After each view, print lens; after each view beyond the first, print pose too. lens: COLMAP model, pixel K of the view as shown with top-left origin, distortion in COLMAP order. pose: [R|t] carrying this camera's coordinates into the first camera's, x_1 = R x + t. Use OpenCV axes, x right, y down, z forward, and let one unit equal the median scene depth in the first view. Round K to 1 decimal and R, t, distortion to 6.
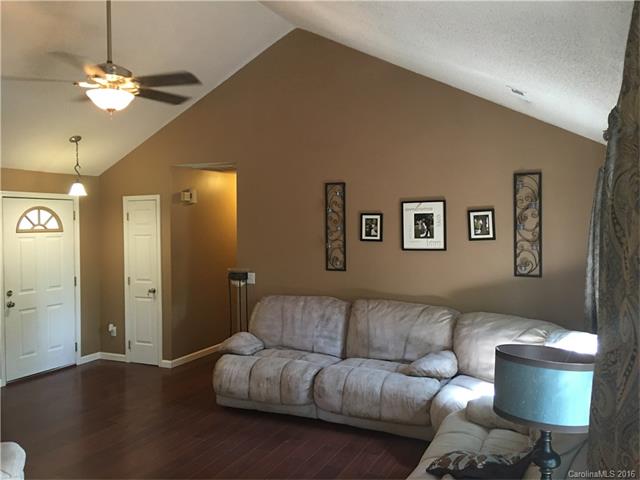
lens RADIAL K [[552.4, 0, 322.0], [0, 552.4, 240.5], [0, 0, 1]] dist [0.087088, -0.065618]
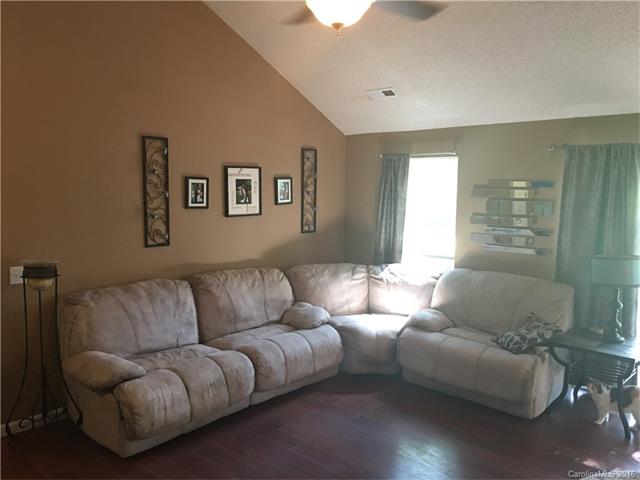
lens RADIAL K [[552.4, 0, 321.0], [0, 552.4, 242.3], [0, 0, 1]] dist [0.087088, -0.065618]
pose [[0.265118, -0.089375, 0.960065, -0.751679], [0.019118, 0.995986, 0.087440, -0.020079], [-0.964026, -0.004828, 0.265763, 0.594396]]
